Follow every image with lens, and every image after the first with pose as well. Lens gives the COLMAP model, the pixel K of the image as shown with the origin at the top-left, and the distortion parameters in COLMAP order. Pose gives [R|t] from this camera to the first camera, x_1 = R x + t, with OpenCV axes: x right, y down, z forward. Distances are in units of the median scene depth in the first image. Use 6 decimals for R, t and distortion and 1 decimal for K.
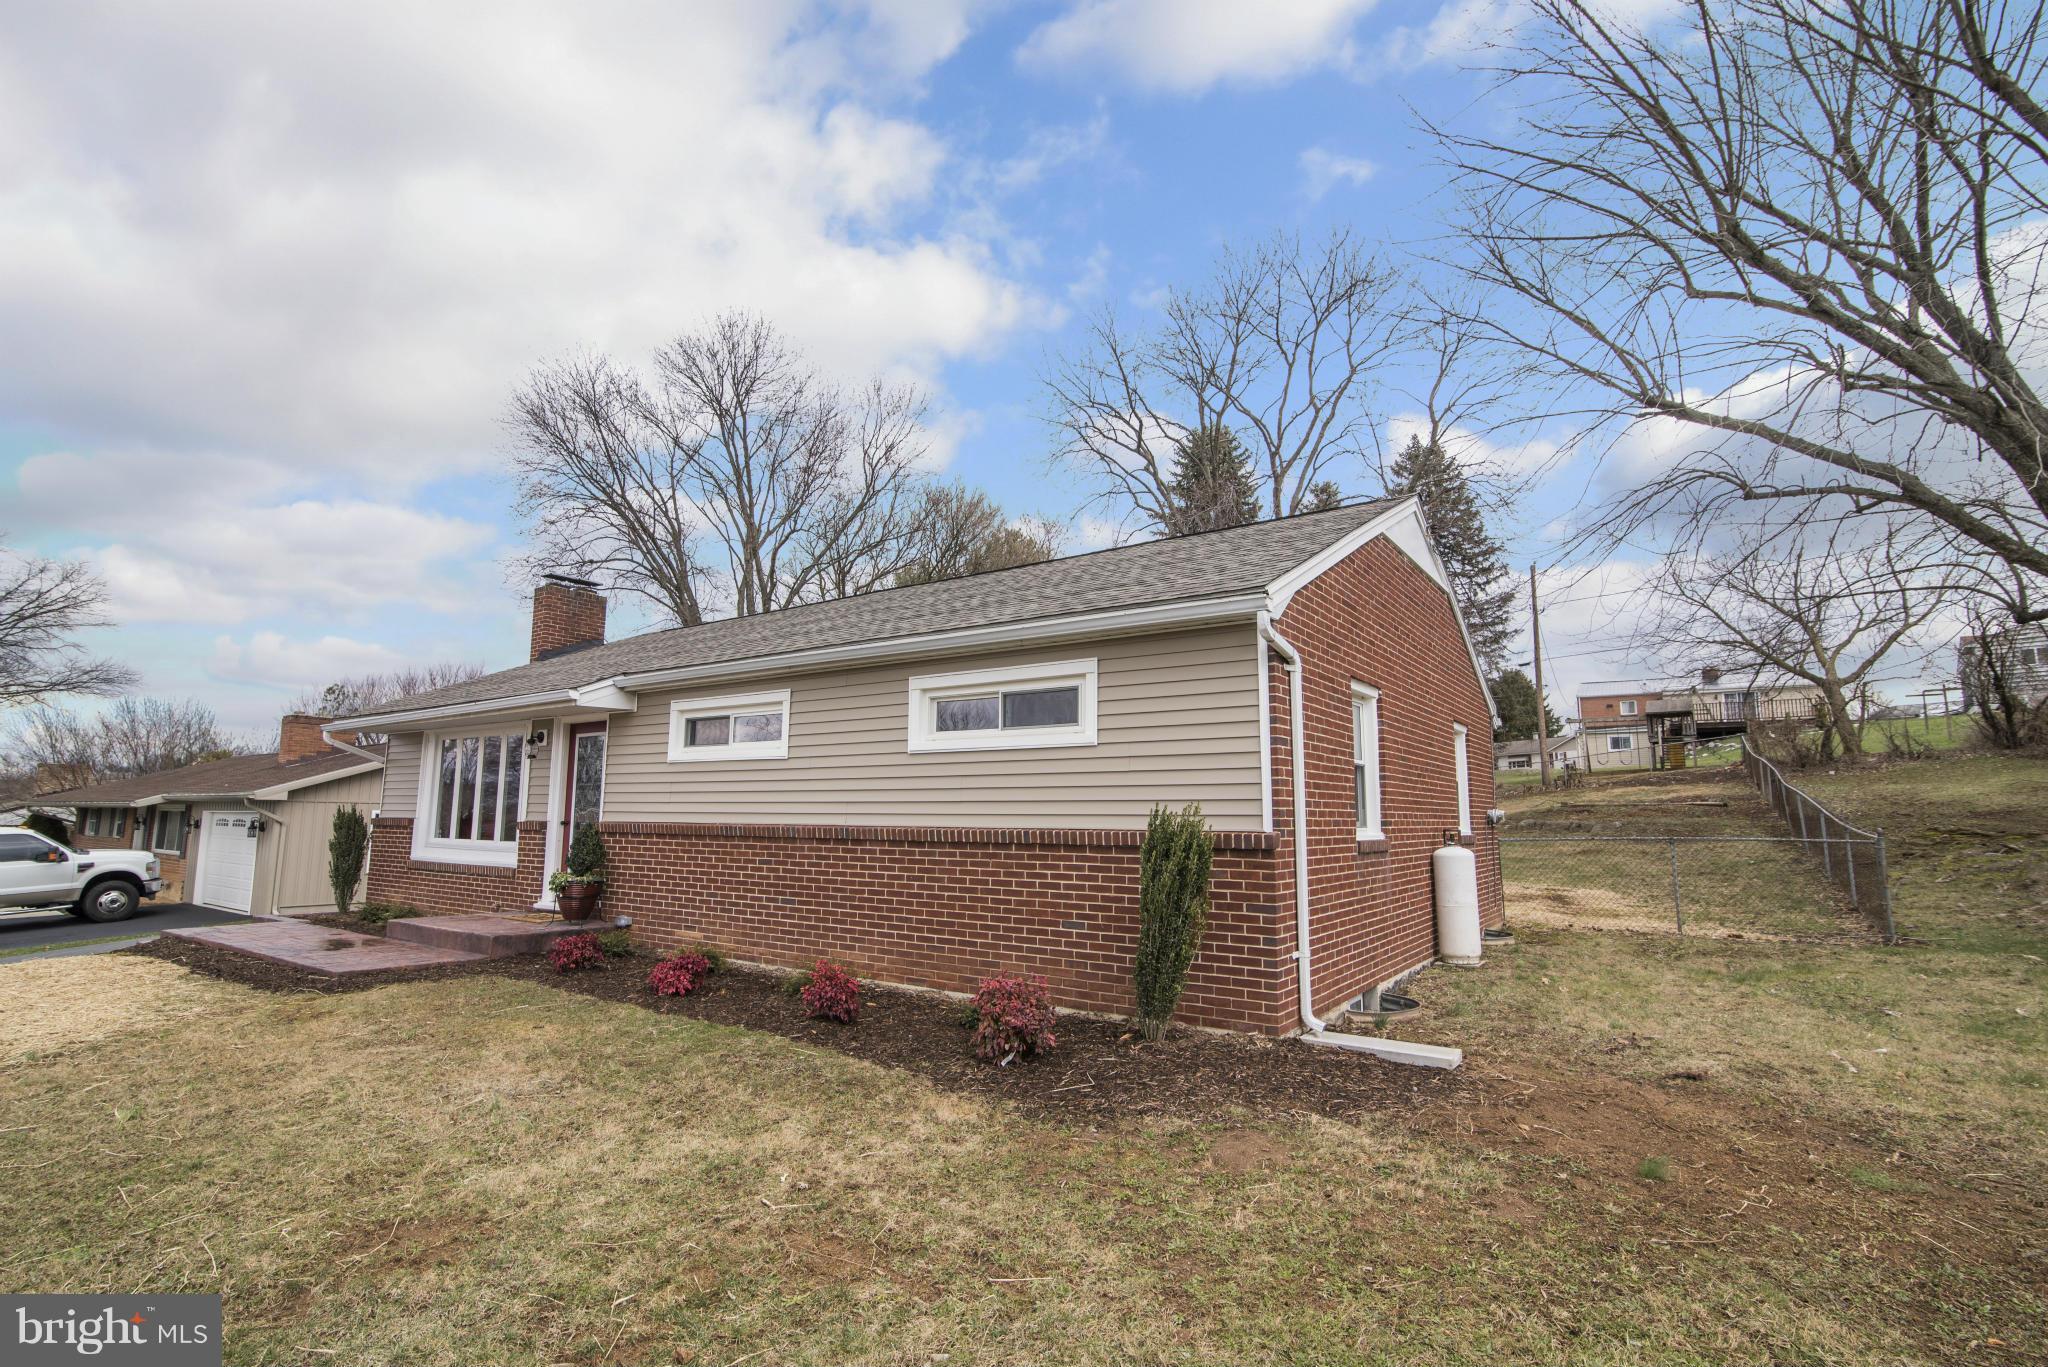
lens RADIAL K [[939.6, 0, 1010.0], [0, 939.6, 688.1], [0, 0, 1]] dist [-0.014270, -0.000197]
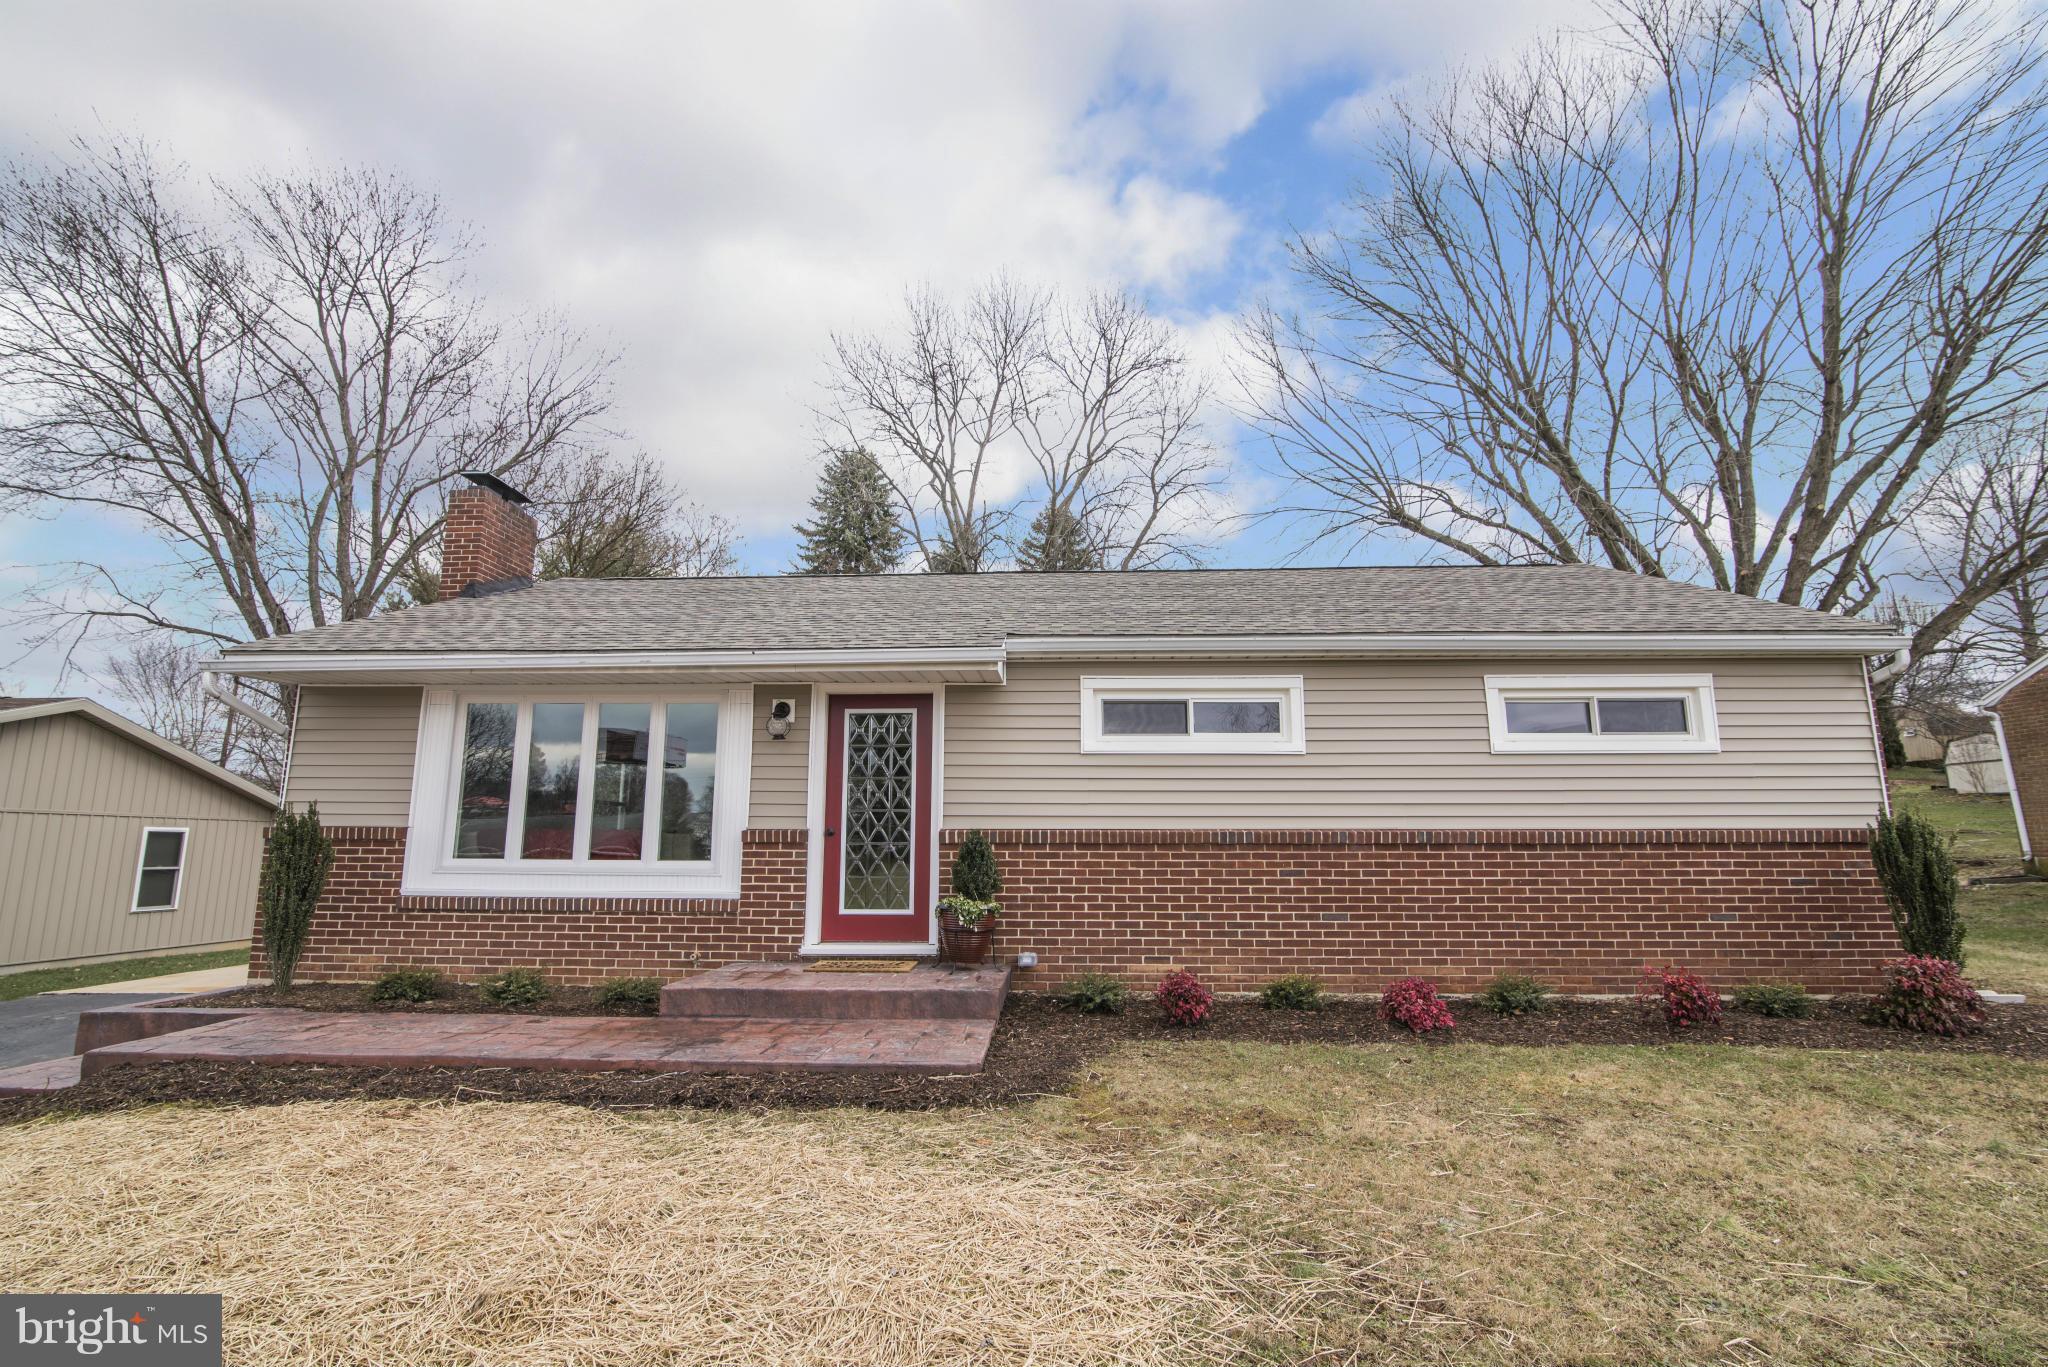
lens RADIAL K [[939.6, 0, 1009.7], [0, 939.6, 687.0], [0, 0, 1]] dist [-0.014270, -0.000197]
pose [[0.844528, 0.085120, 0.528703, -0.967388], [-0.068836, 0.996351, -0.050456, 0.077986], [-0.531069, 0.006218, 0.847306, 0.415778]]
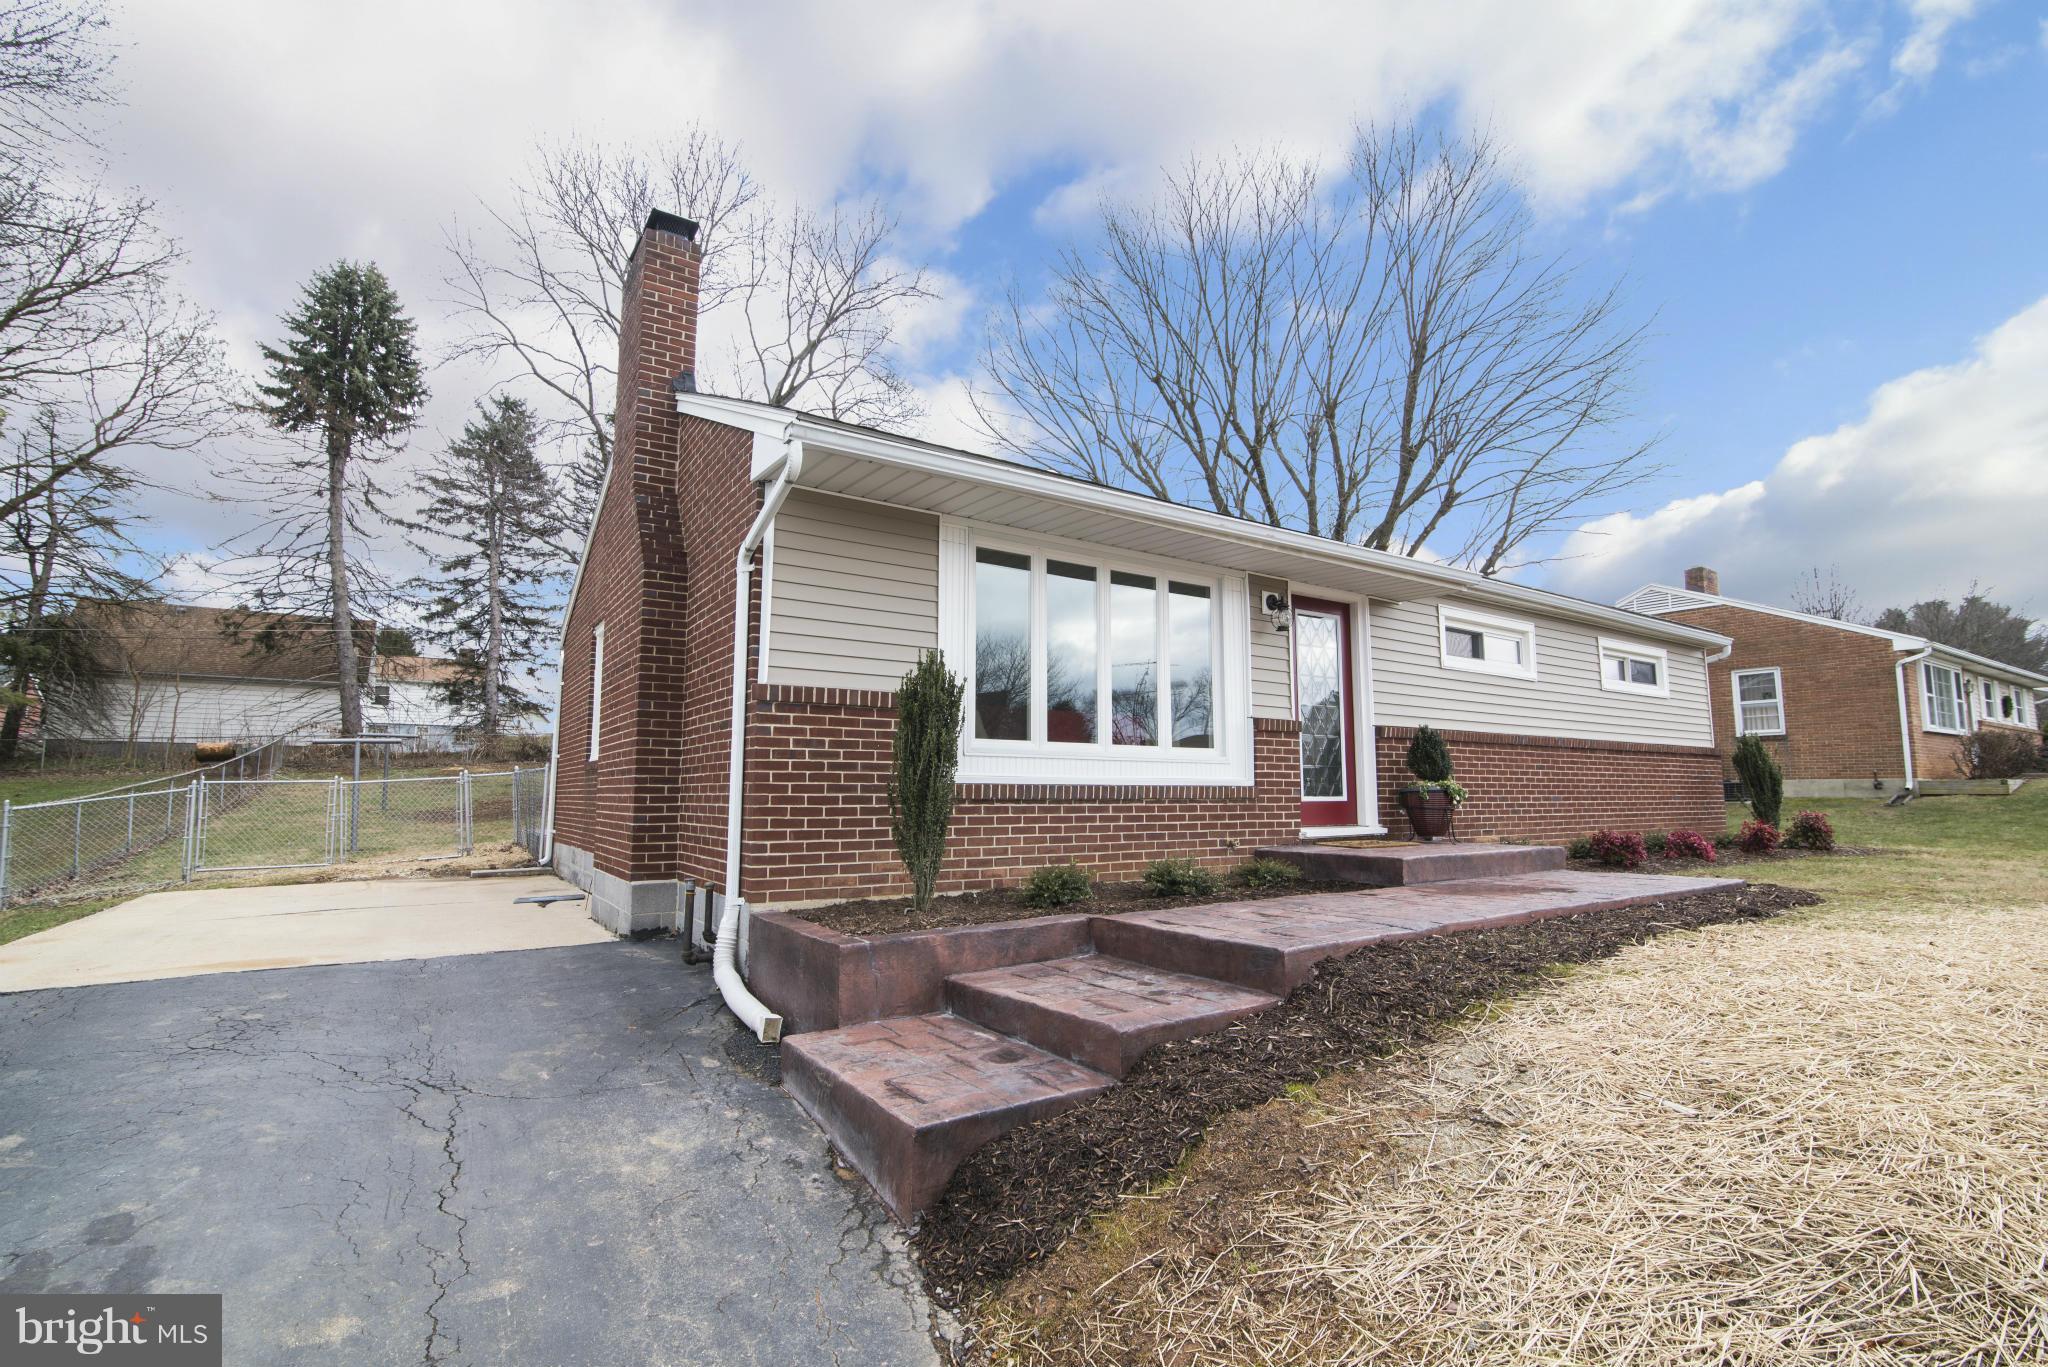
lens RADIAL K [[939.6, 0, 1020.9], [0, 939.6, 677.6], [0, 0, 1]] dist [-0.014270, -0.000197]
pose [[0.357505, 0.109139, 0.927512, -1.620469], [-0.124394, 0.989864, -0.068529, 0.240184], [-0.925590, -0.090877, 0.367457, 1.206206]]
